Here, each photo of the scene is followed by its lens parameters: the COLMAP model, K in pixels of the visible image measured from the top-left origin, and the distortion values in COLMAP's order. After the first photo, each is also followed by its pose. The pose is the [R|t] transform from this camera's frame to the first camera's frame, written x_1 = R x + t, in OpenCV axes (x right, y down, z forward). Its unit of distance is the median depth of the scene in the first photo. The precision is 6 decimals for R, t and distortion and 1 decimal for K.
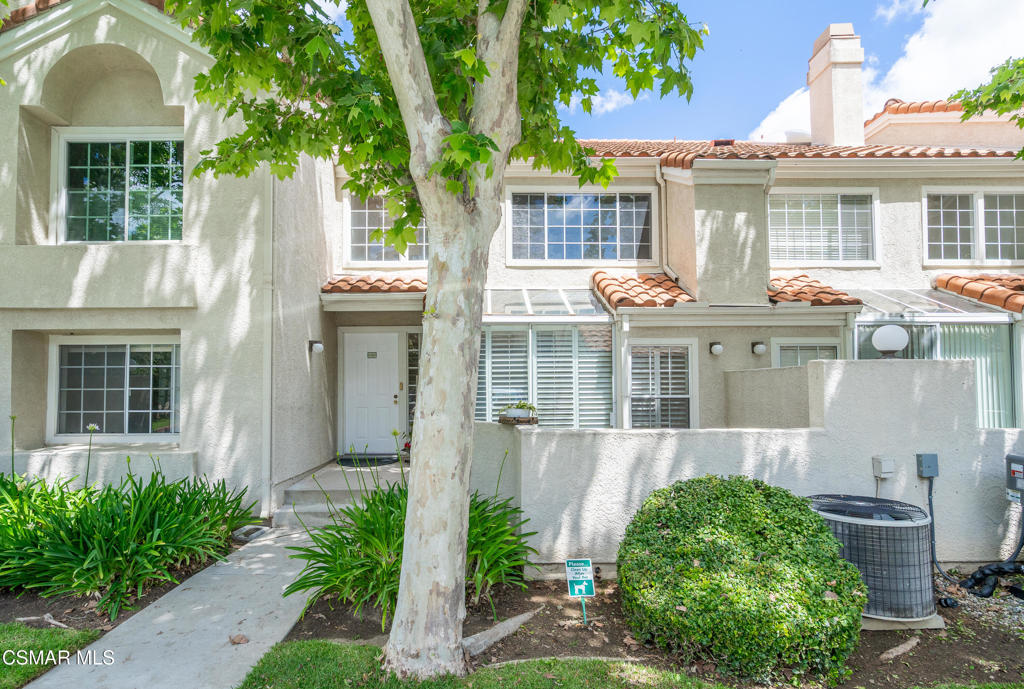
lens RADIAL K [[483.2, 0, 534.0], [0, 483.2, 369.3], [0, 0, 1]] dist [-0.009626, 0.004570]
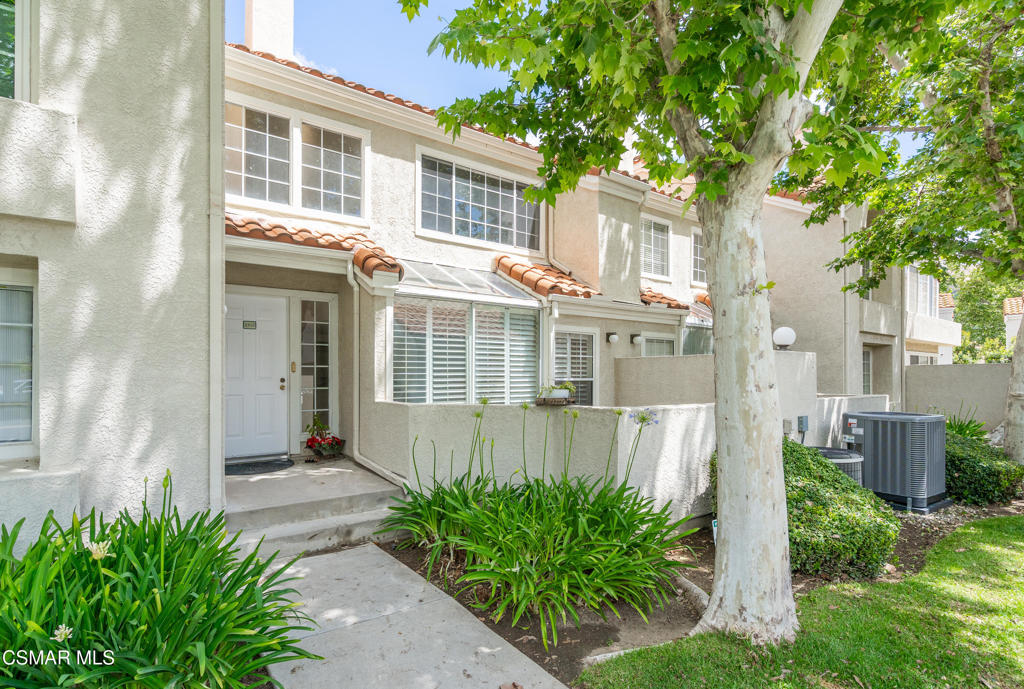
lens RADIAL K [[483.2, 0, 516.4], [0, 483.2, 370.1], [0, 0, 1]] dist [-0.009626, 0.004570]
pose [[0.829441, 0.010477, 0.558497, -0.453480], [-0.024323, 0.999553, 0.017371, 0.019021], [-0.558065, -0.027993, 0.829325, 0.166084]]
